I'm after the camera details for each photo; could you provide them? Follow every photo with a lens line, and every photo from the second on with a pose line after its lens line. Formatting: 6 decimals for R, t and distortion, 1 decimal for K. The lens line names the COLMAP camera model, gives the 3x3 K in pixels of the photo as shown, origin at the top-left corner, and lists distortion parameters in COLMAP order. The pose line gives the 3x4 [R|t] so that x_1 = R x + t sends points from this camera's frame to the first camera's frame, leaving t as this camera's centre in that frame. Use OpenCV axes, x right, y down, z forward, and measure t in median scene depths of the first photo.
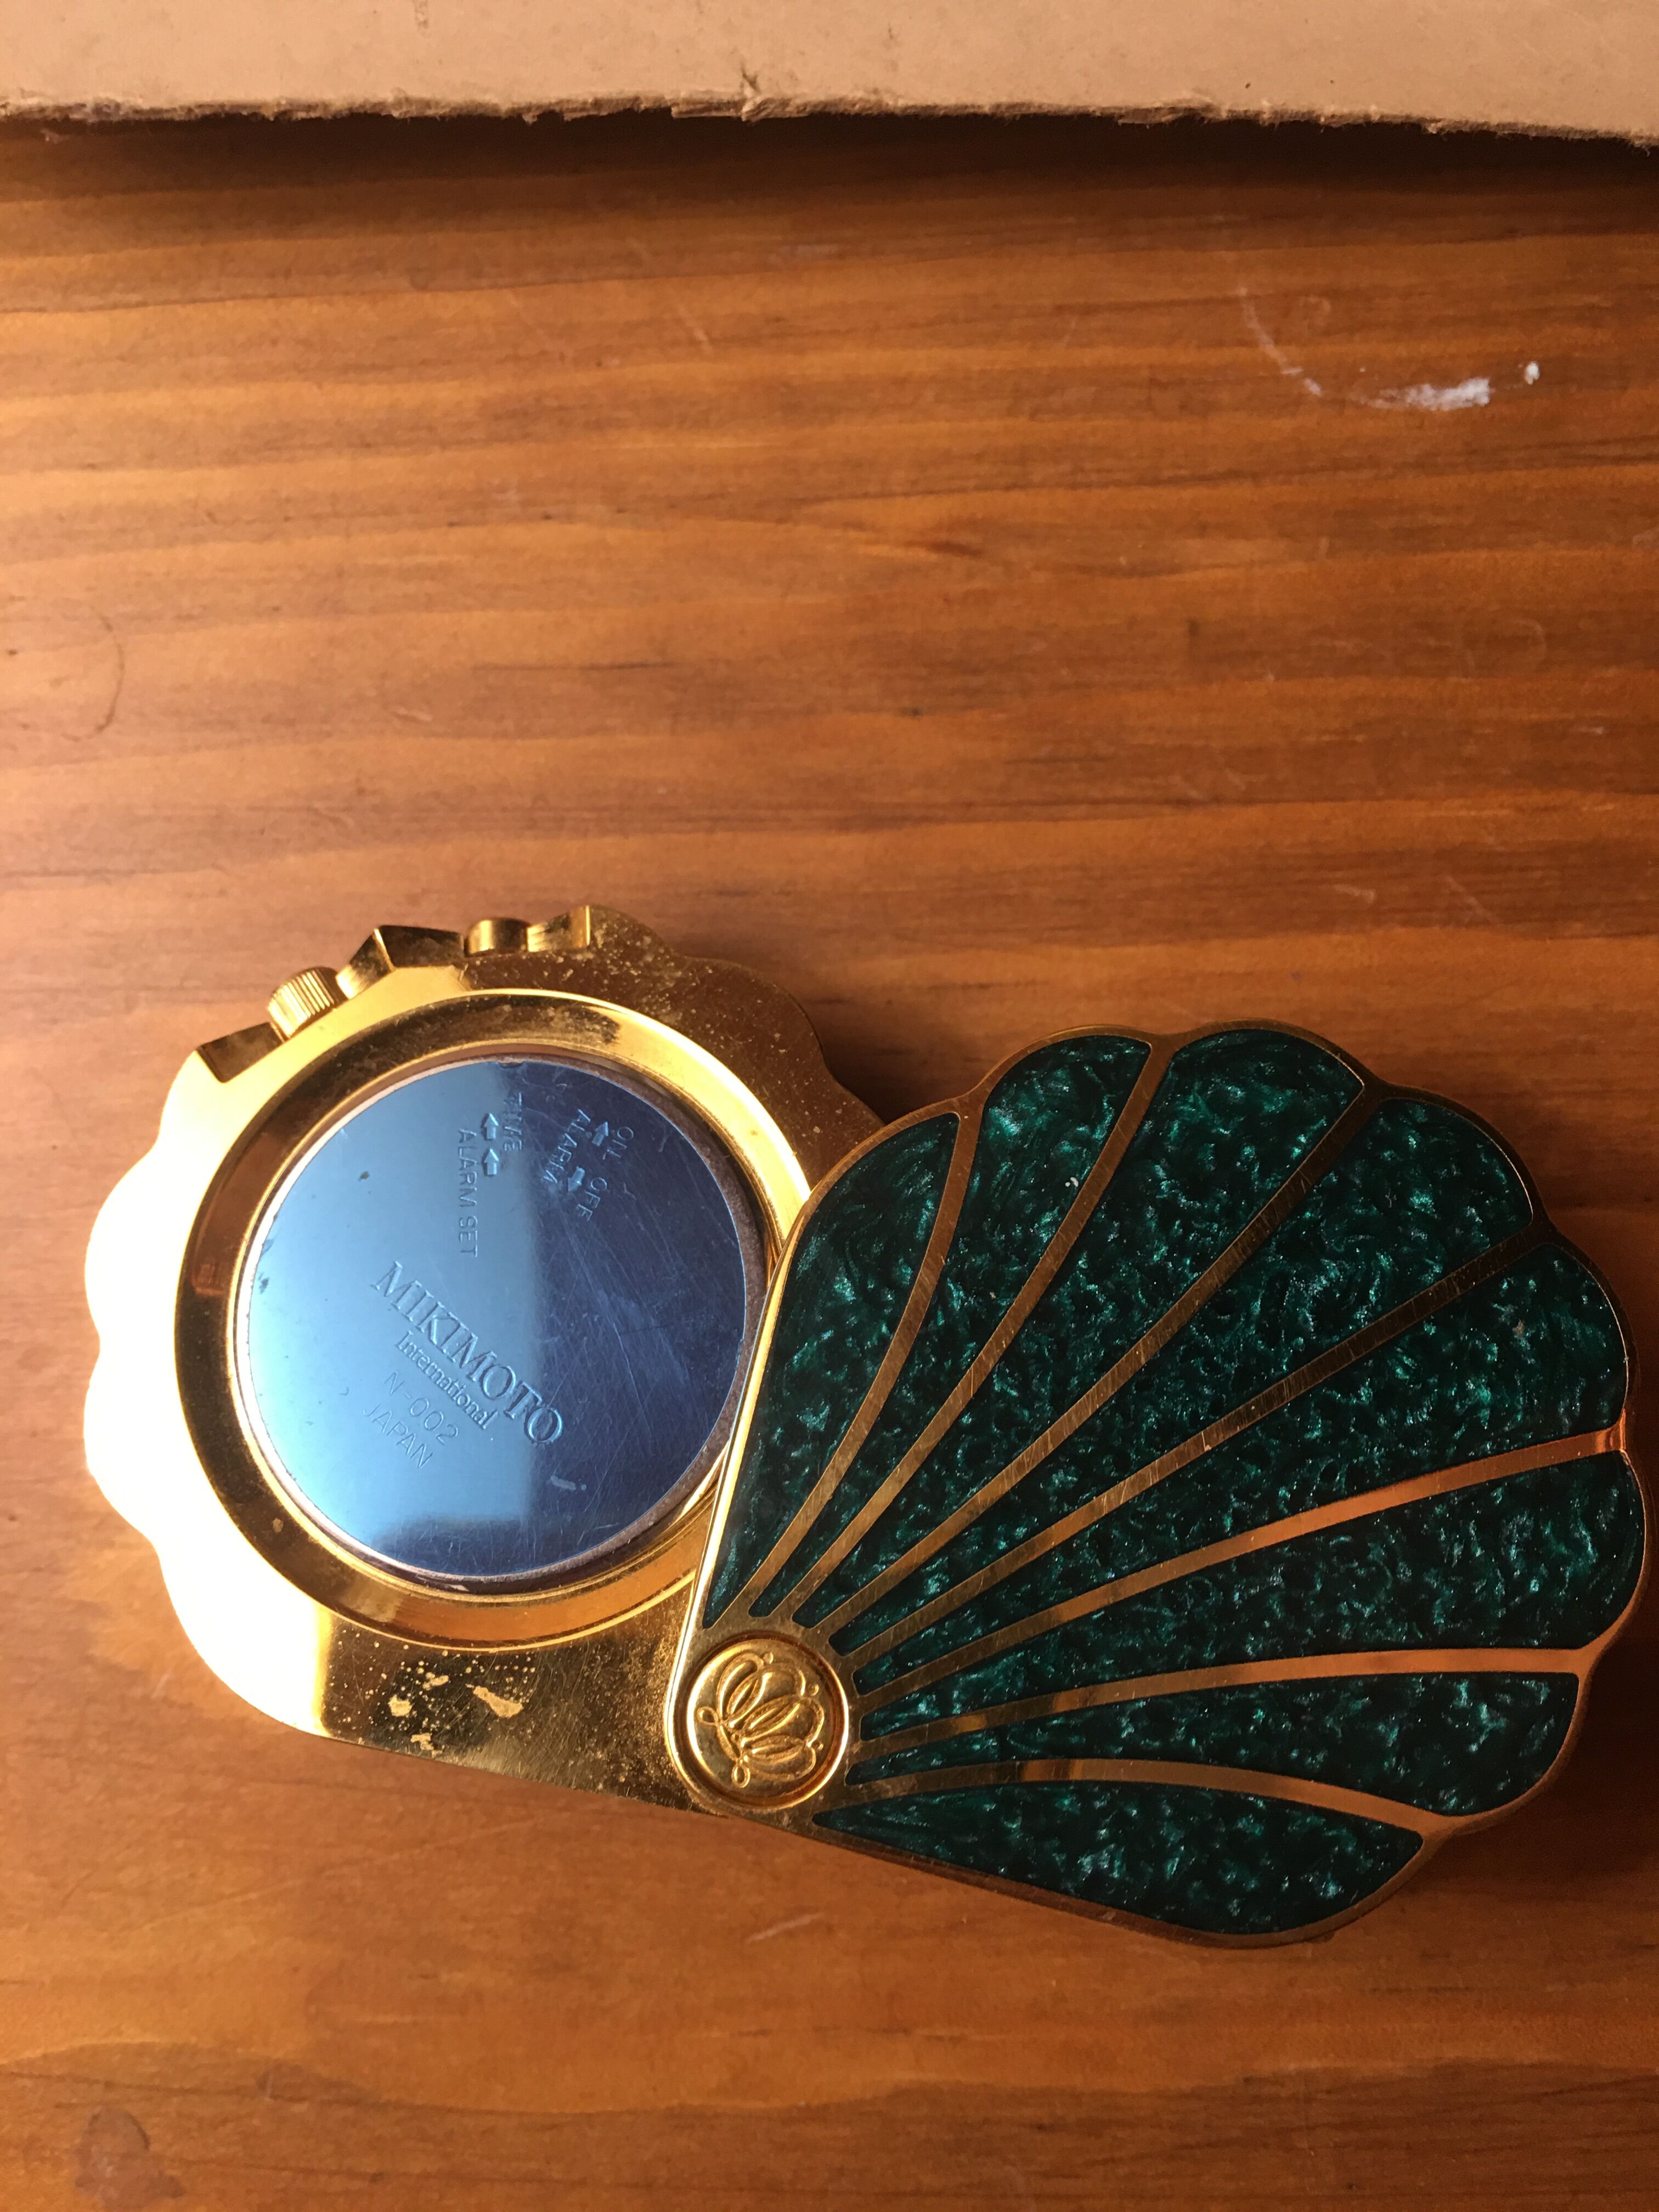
lens RADIAL K [[1807.2, 0, 838.6], [0, 1807.2, 1097.3], [0, 0, 1]] dist [0.074692, -0.123825]
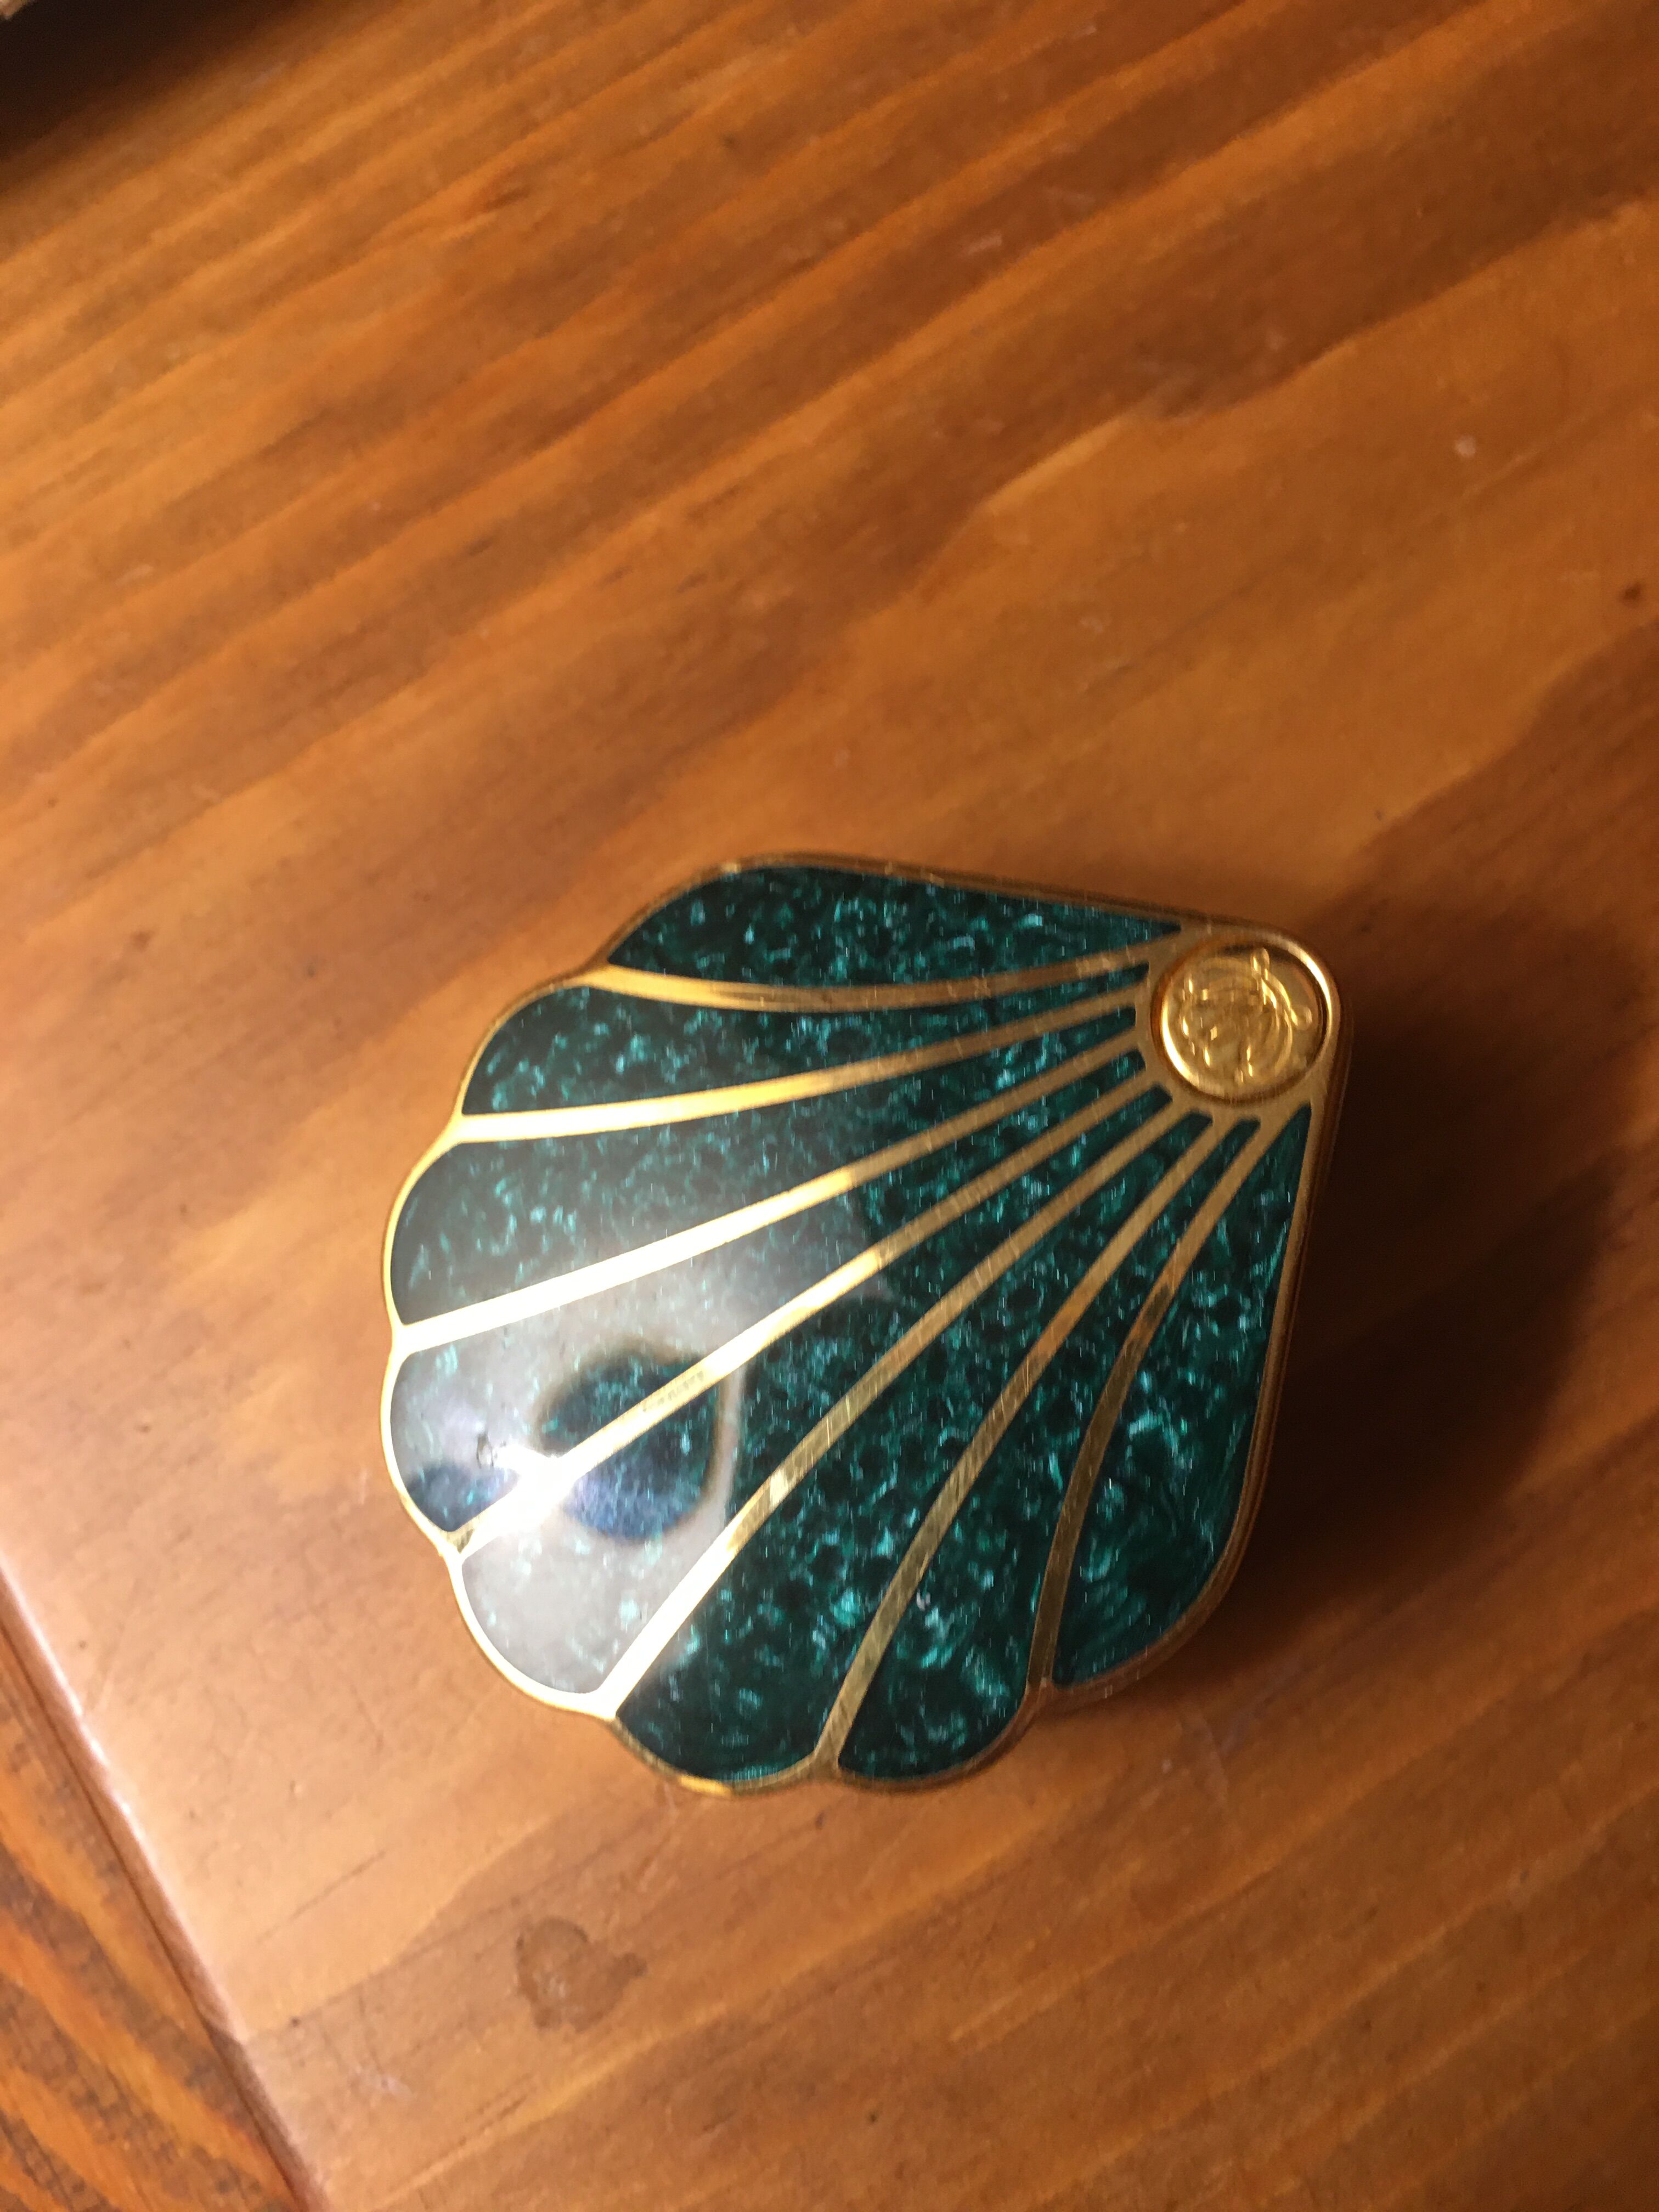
lens RADIAL K [[1807.2, 0, 838.6], [0, 1807.2, 1097.3], [0, 0, 1]] dist [0.074692, -0.123825]
pose [[0.853805, -0.515310, 0.073986, -0.124636], [0.519512, 0.834225, -0.184866, 0.453790], [0.033543, 0.196276, 0.979975, 0.042551]]
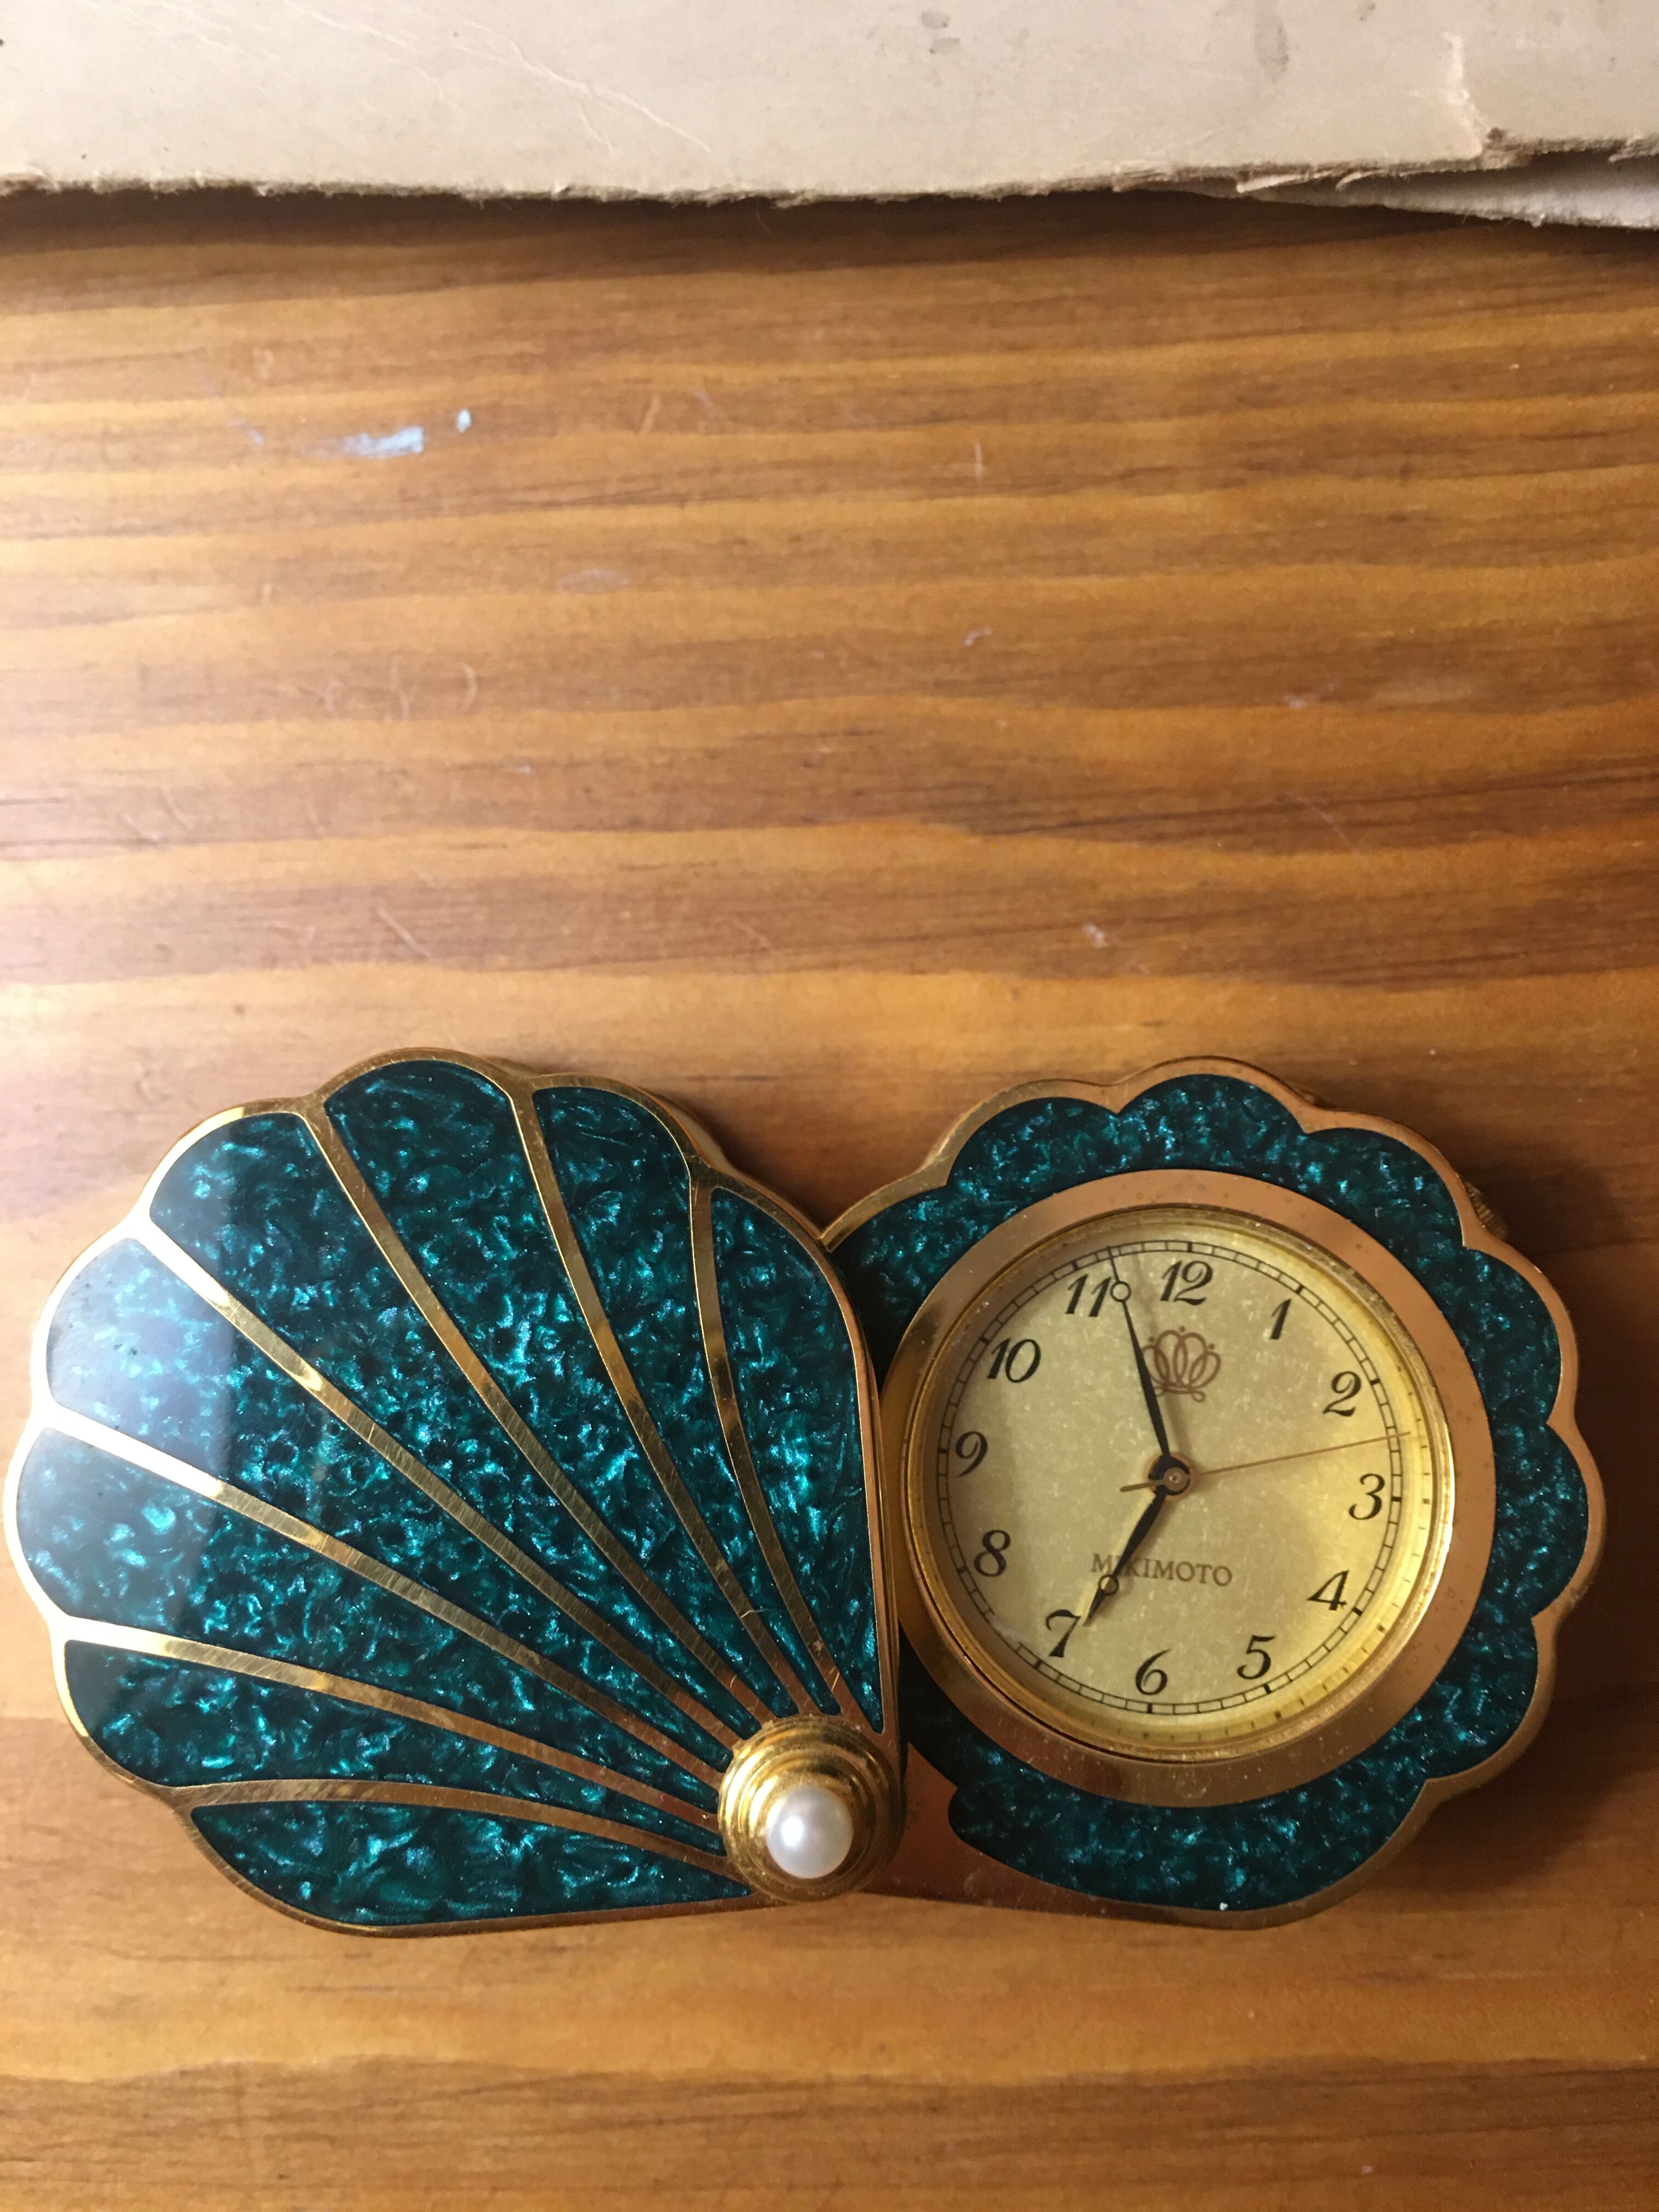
lens RADIAL K [[1807.2, 0, 838.6], [0, 1807.2, 1097.3], [0, 0, 1]] dist [0.074692, -0.123825]
pose [[0.999456, -0.011505, -0.030907, 0.616646], [0.011738, 0.999904, 0.007389, -0.020644], [0.030819, -0.007748, 0.999495, -0.022562]]
